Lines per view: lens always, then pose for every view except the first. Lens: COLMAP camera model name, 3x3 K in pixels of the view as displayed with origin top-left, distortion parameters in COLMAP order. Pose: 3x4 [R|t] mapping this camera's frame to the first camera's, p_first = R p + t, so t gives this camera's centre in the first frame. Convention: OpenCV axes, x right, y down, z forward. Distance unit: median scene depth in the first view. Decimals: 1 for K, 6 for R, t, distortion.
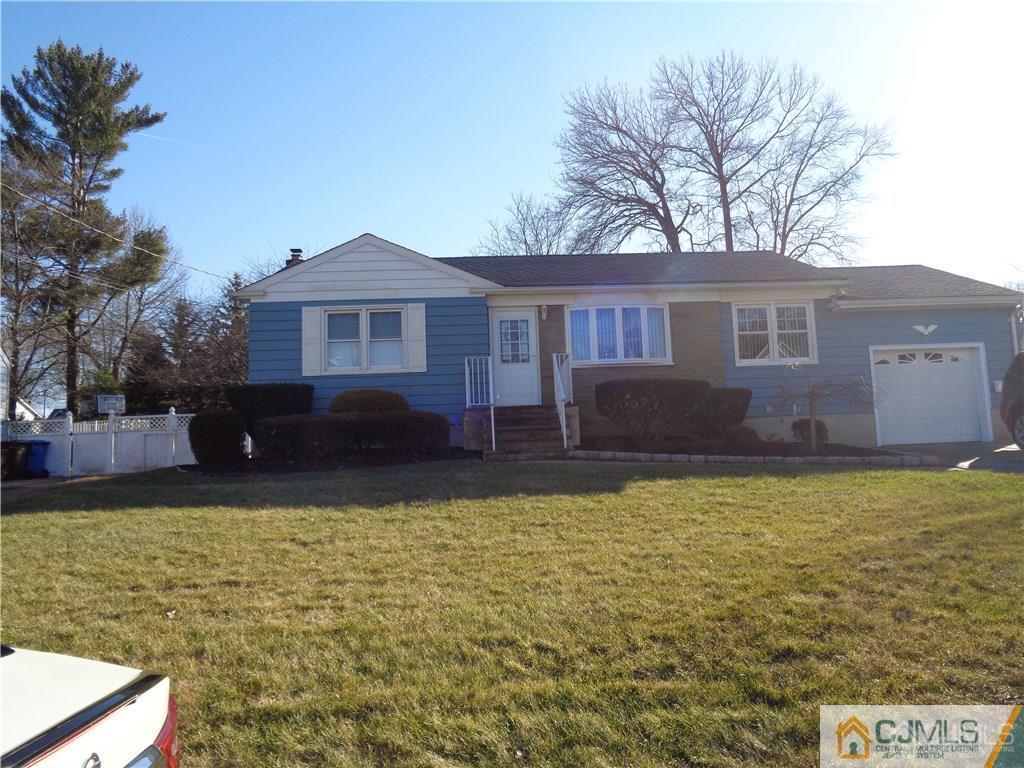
lens RADIAL K [[761.0, 0, 512.0], [0, 761.0, 384.0], [0, 0, 1]] dist [-0.005776, 0.002688]
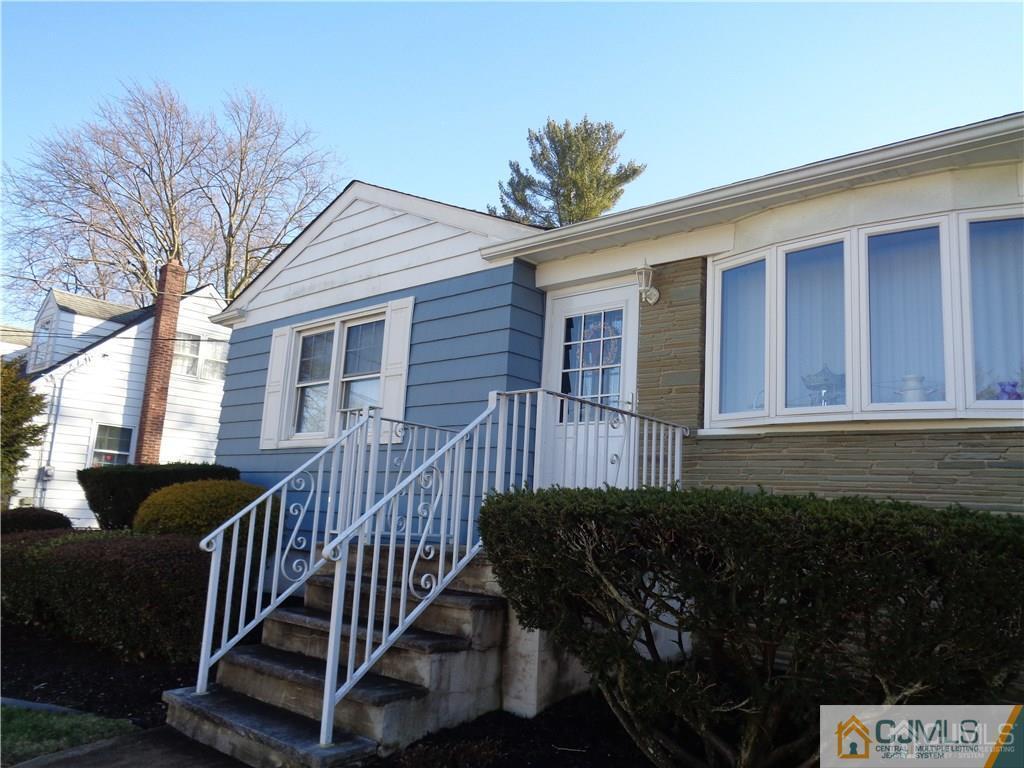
lens RADIAL K [[761.0, 0, 512.0], [0, 761.0, 384.0], [0, 0, 1]] dist [-0.005776, 0.002688]
pose [[0.723904, -0.043888, -0.688504, 0.235531], [-0.010055, 0.997197, -0.074138, -0.017406], [0.689828, 0.060591, 0.721434, 0.666456]]
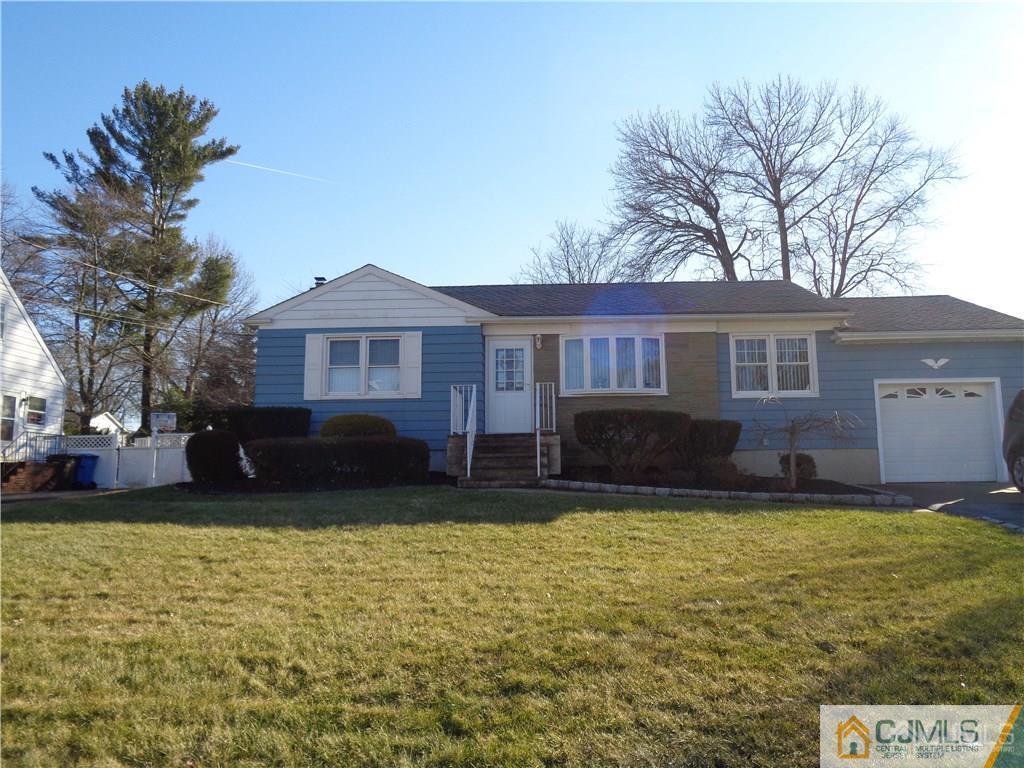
lens RADIAL K [[761.0, 0, 512.0], [0, 761.0, 384.0], [0, 0, 1]] dist [-0.005776, 0.002688]
pose [[0.994818, 0.016275, -0.100359, 0.105403], [-0.019318, 0.999380, -0.029422, -0.006629], [0.099817, 0.031208, 0.994516, -0.010374]]
